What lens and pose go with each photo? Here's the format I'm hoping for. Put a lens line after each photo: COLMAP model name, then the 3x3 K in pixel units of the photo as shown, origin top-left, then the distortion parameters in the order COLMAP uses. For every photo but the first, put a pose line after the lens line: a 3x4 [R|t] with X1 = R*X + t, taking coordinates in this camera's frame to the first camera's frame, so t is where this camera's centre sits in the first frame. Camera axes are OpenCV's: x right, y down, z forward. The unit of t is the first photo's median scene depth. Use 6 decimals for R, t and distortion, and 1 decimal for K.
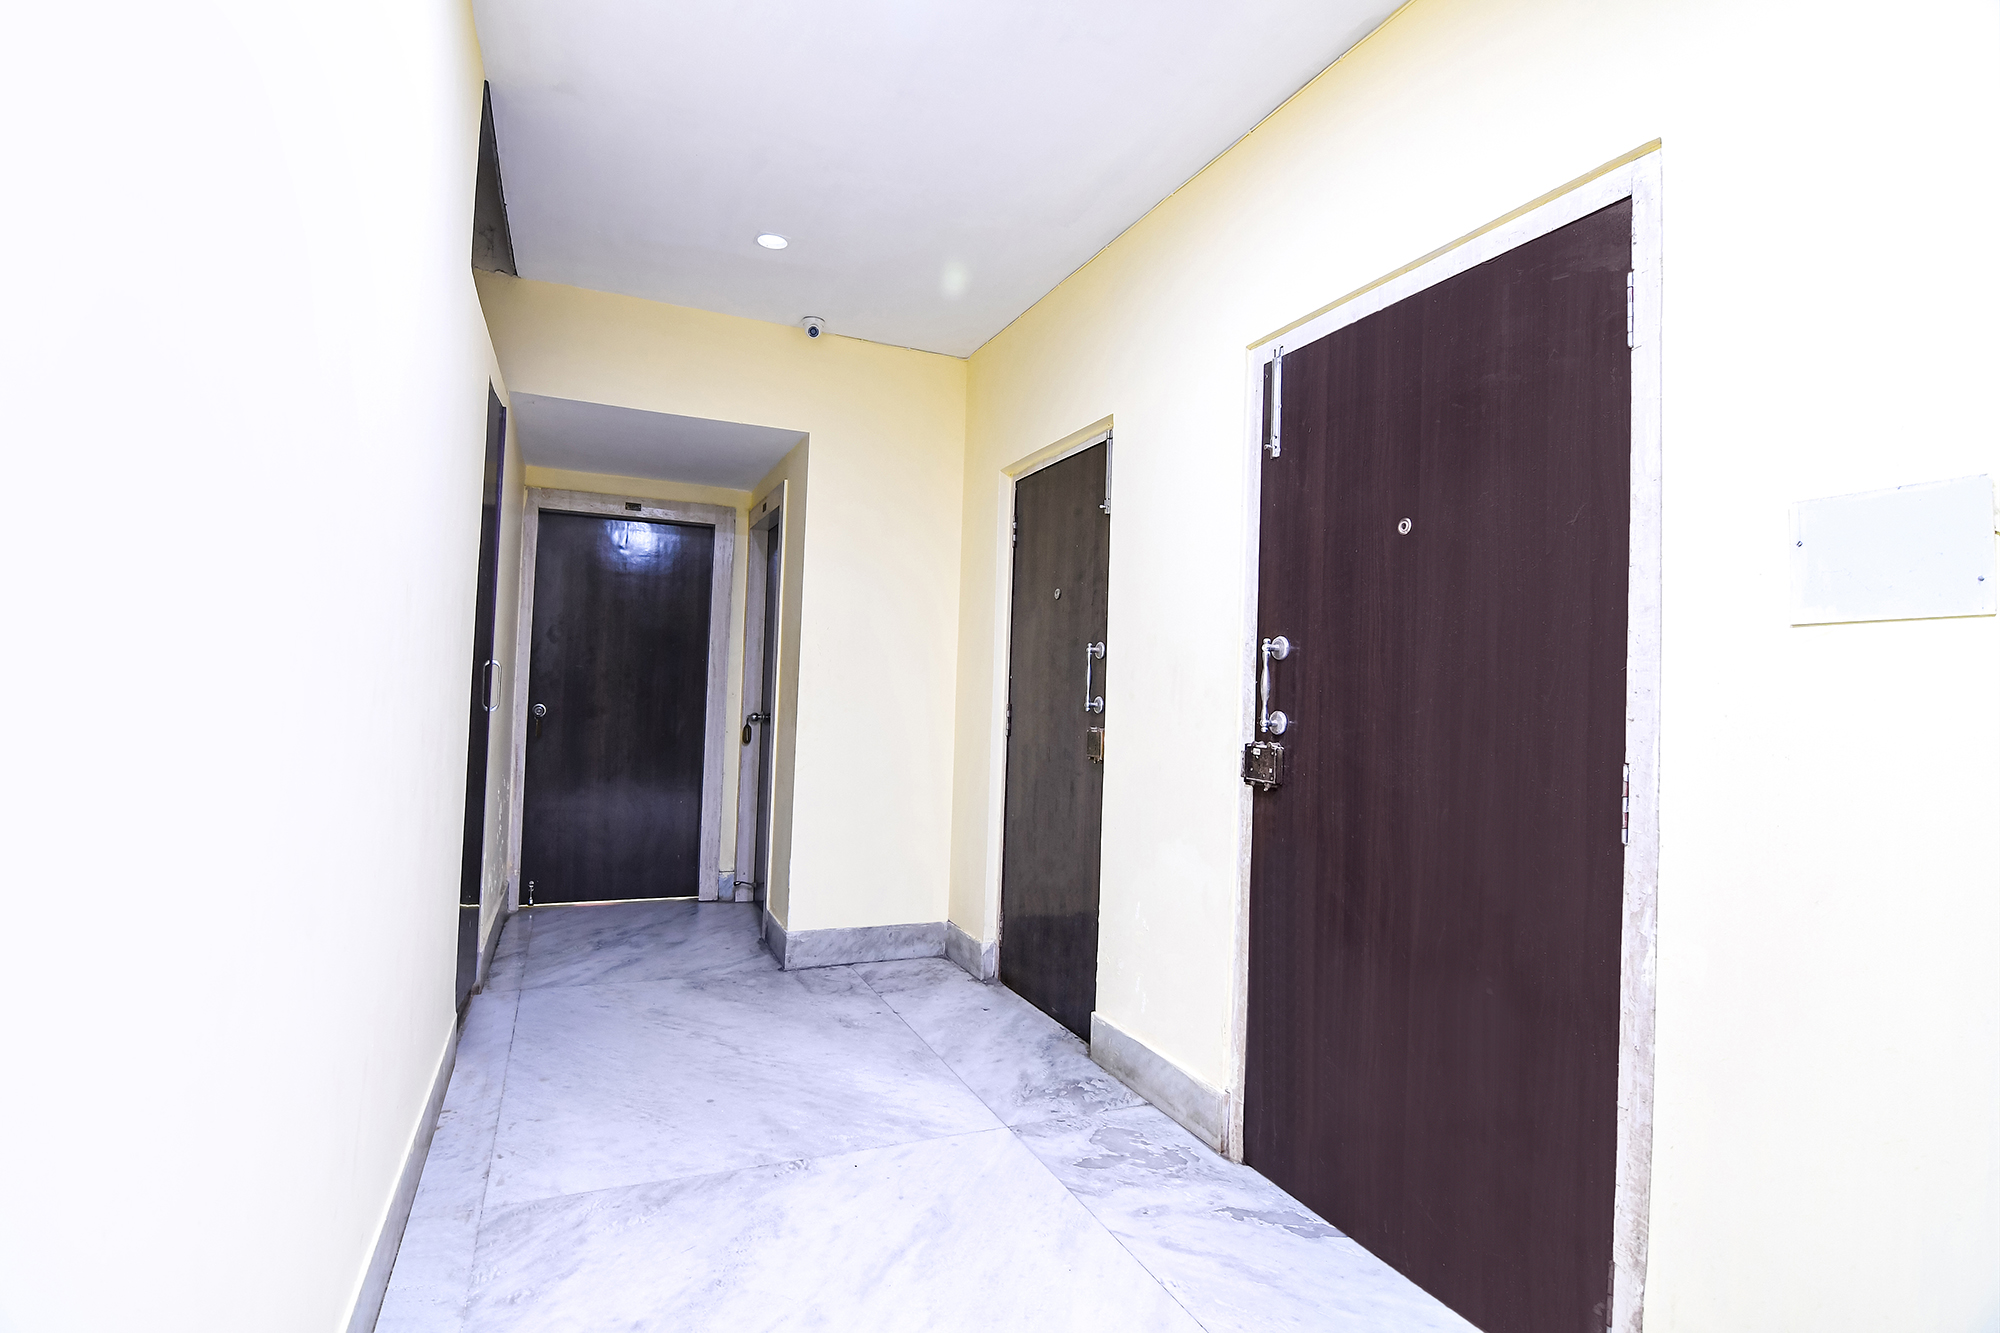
lens RADIAL K [[971.9, 0, 983.2], [0, 971.9, 665.7], [0, 0, 1]] dist [0.000263, -0.017203]
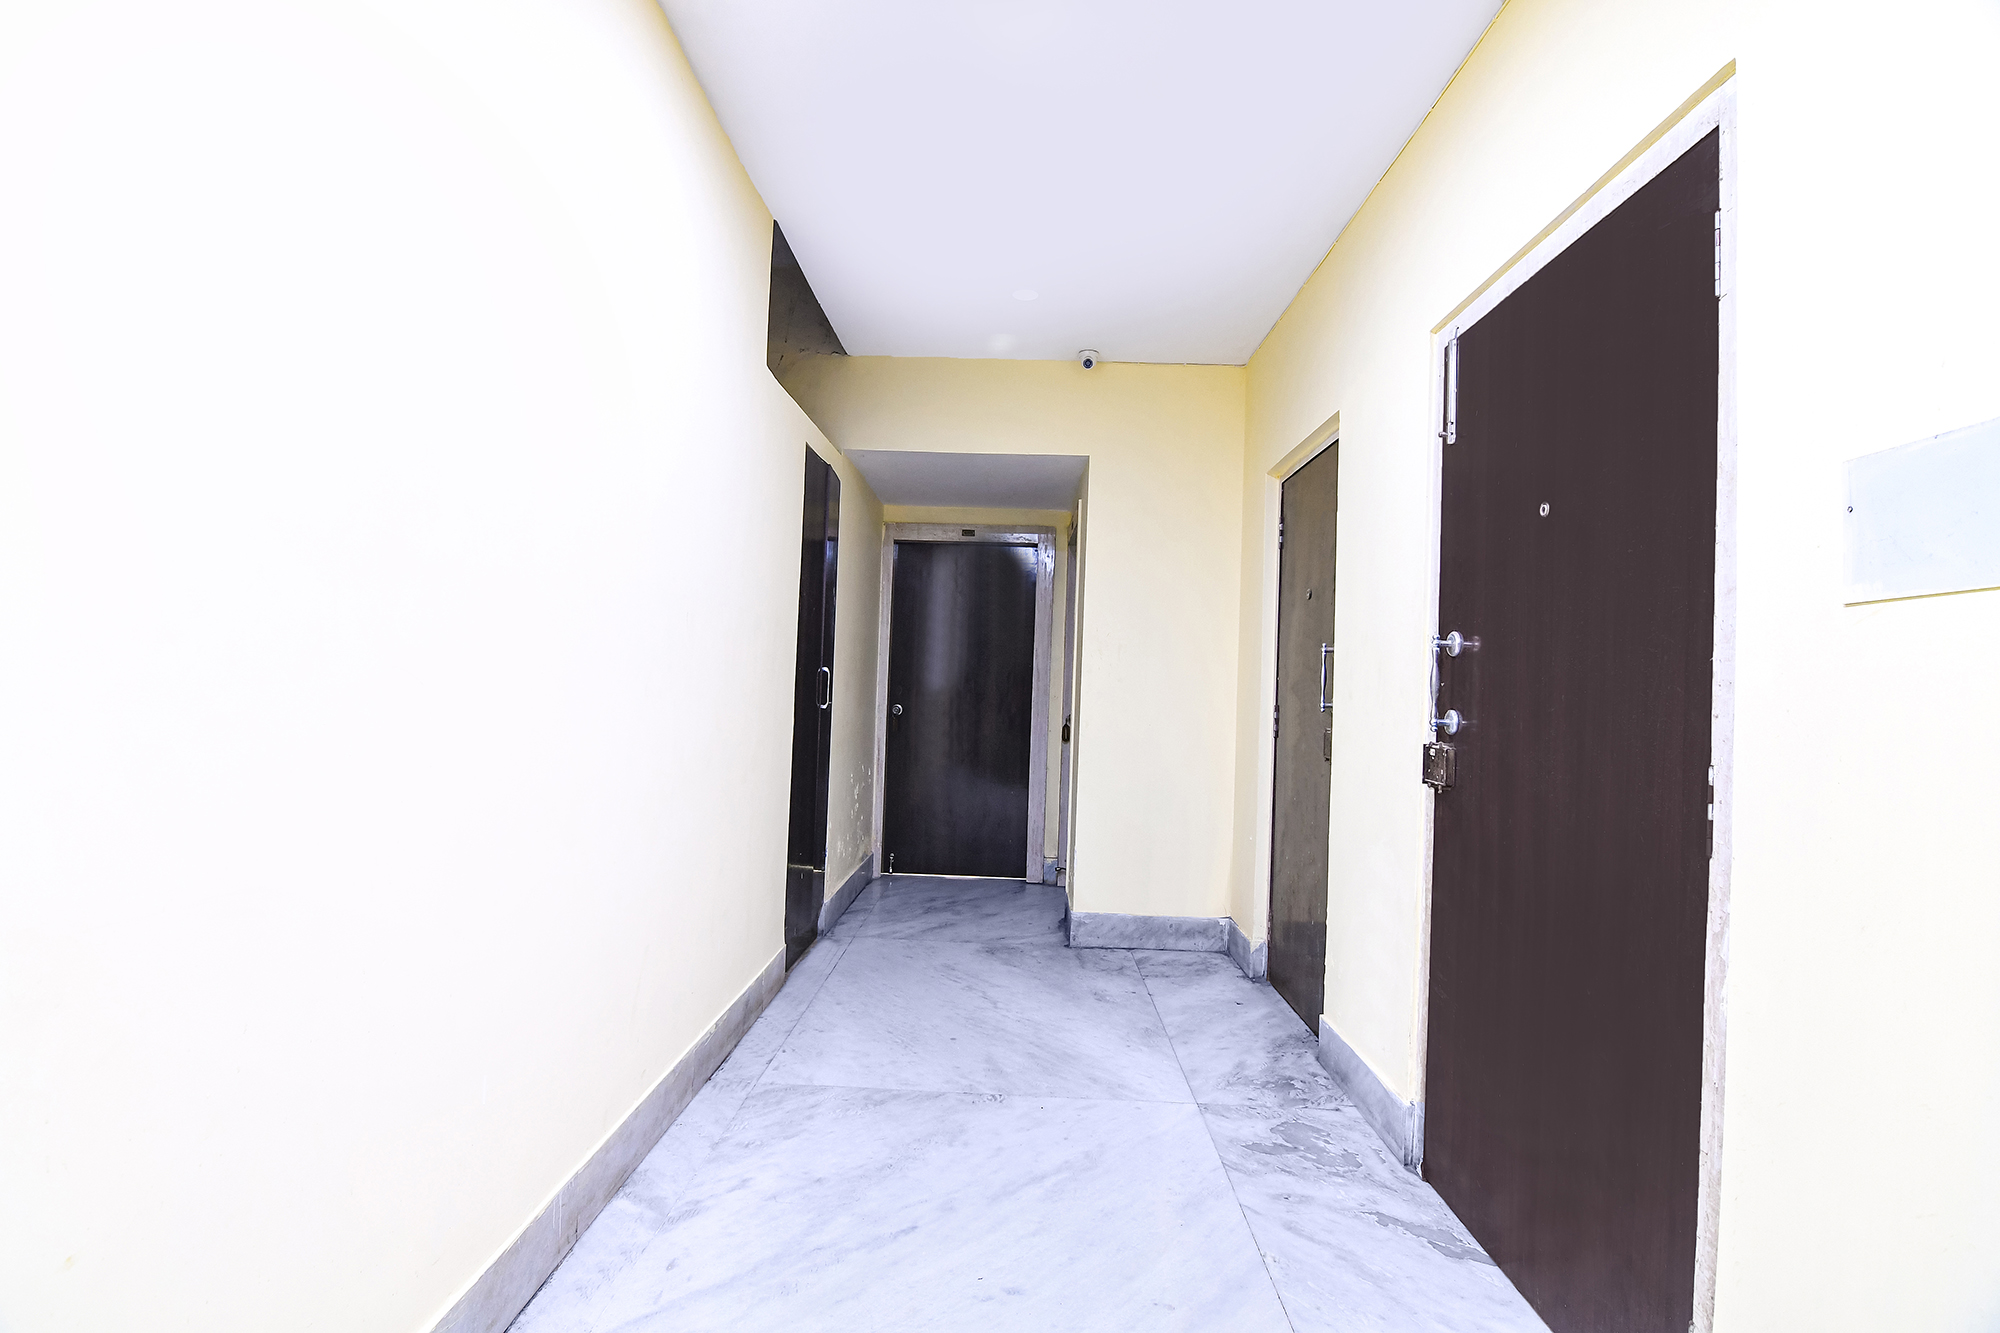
lens RADIAL K [[971.9, 0, 983.2], [0, 971.9, 665.7], [0, 0, 1]] dist [0.000263, -0.017203]
pose [[0.904058, -0.012958, -0.427212, 0.278943], [0.010113, 0.999909, -0.008929, 0.006706], [0.427289, 0.003752, 0.904107, -0.055702]]
